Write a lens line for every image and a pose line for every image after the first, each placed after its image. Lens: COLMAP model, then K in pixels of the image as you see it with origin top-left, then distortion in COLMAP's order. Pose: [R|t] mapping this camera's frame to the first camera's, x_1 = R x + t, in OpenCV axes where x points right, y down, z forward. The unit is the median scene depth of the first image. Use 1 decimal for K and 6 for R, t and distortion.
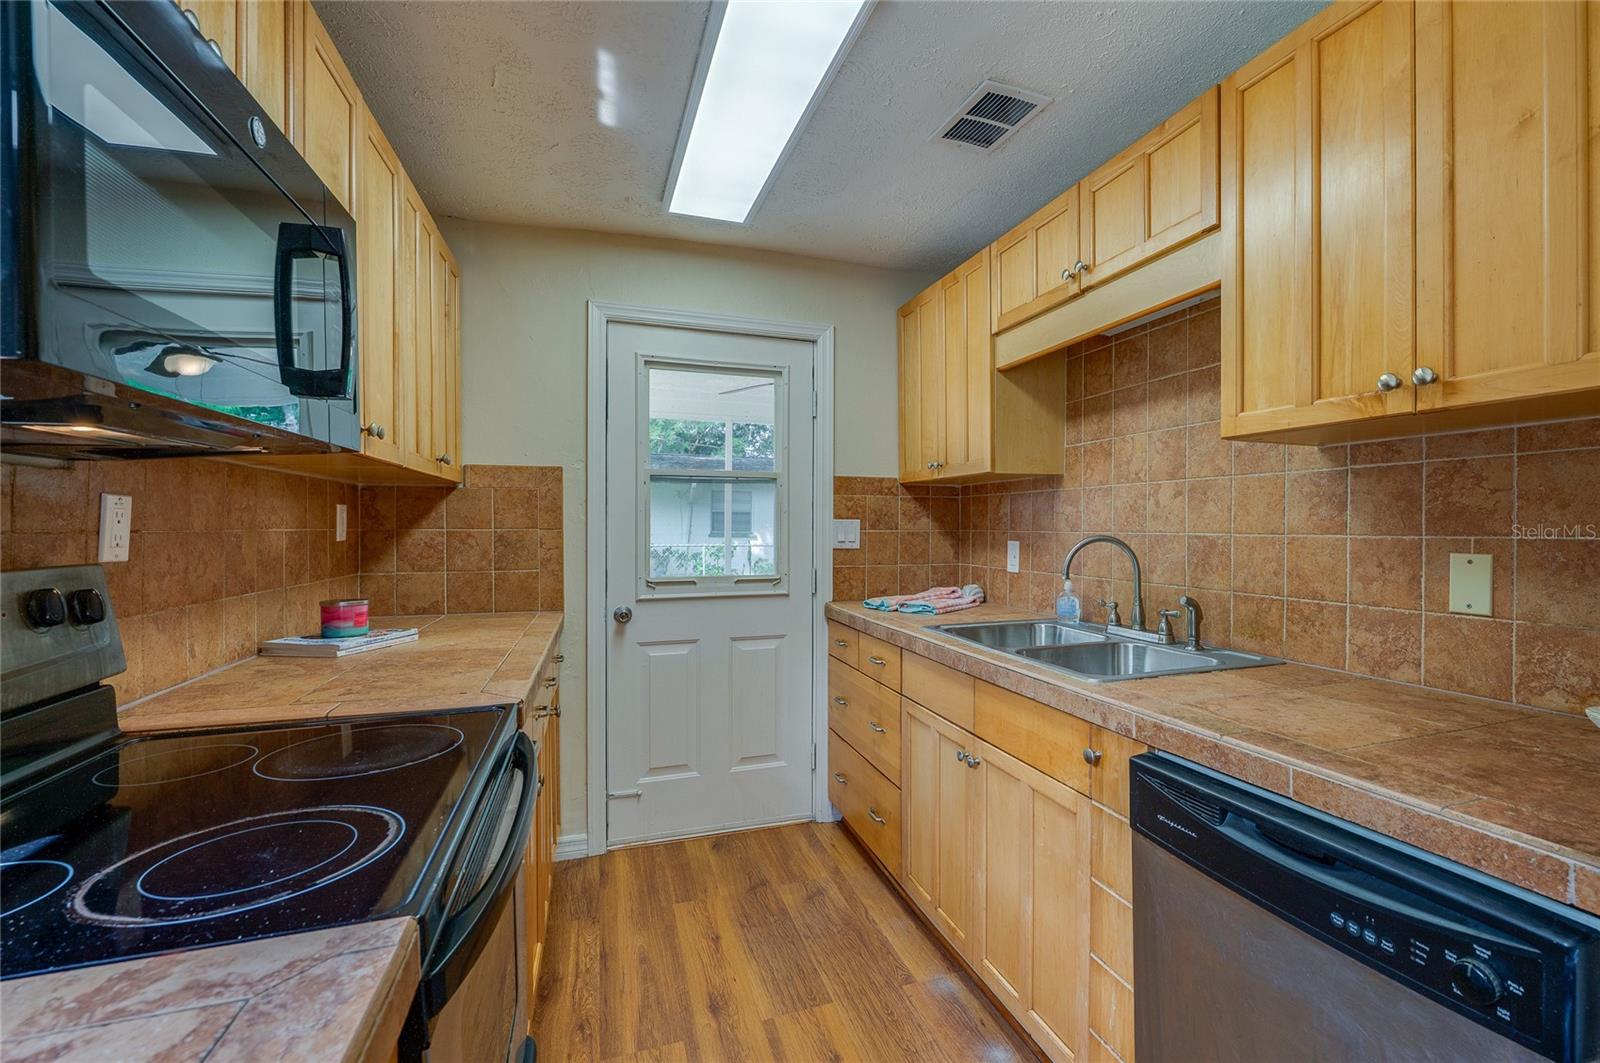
lens RADIAL K [[648.9, 0, 797.9], [0, 648.9, 532.5], [0, 0, 1]] dist [-0.015127, 0.000017]
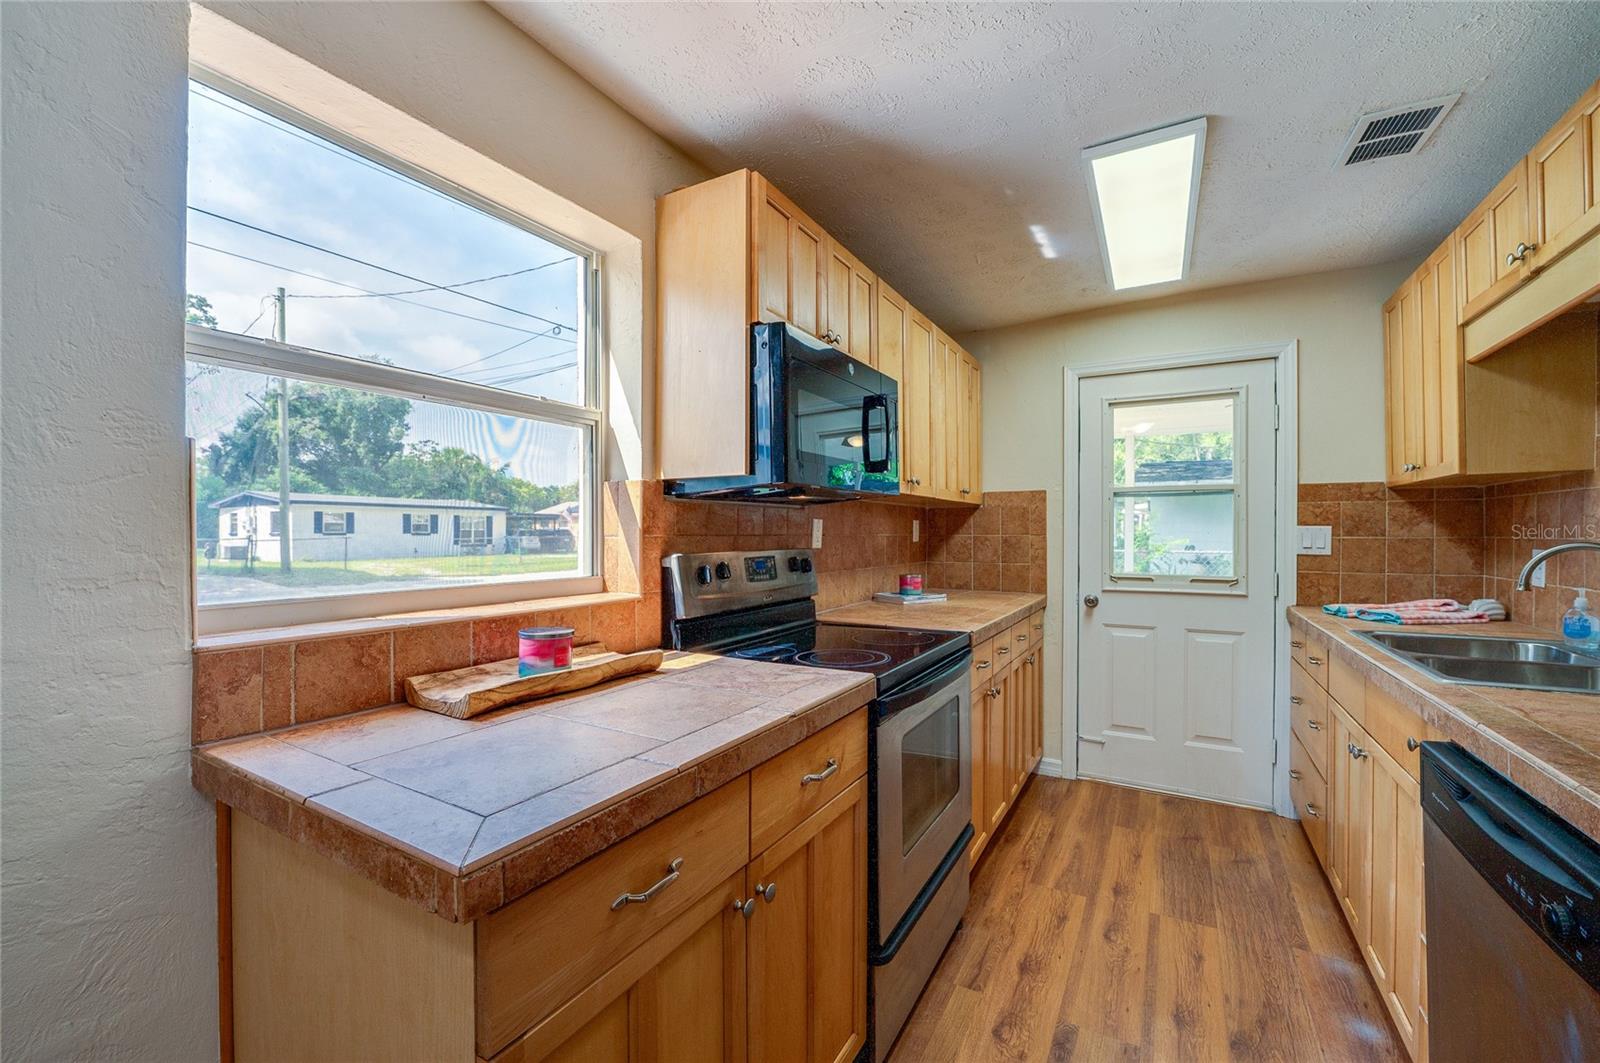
lens RADIAL K [[648.9, 0, 813.5], [0, 648.9, 530.9], [0, 0, 1]] dist [-0.015127, 0.000017]
pose [[0.646881, -0.003436, -0.762583, 0.383216], [-0.007276, 0.999917, -0.010677, 0.004514], [0.762556, 0.012455, 0.646802, -0.284677]]
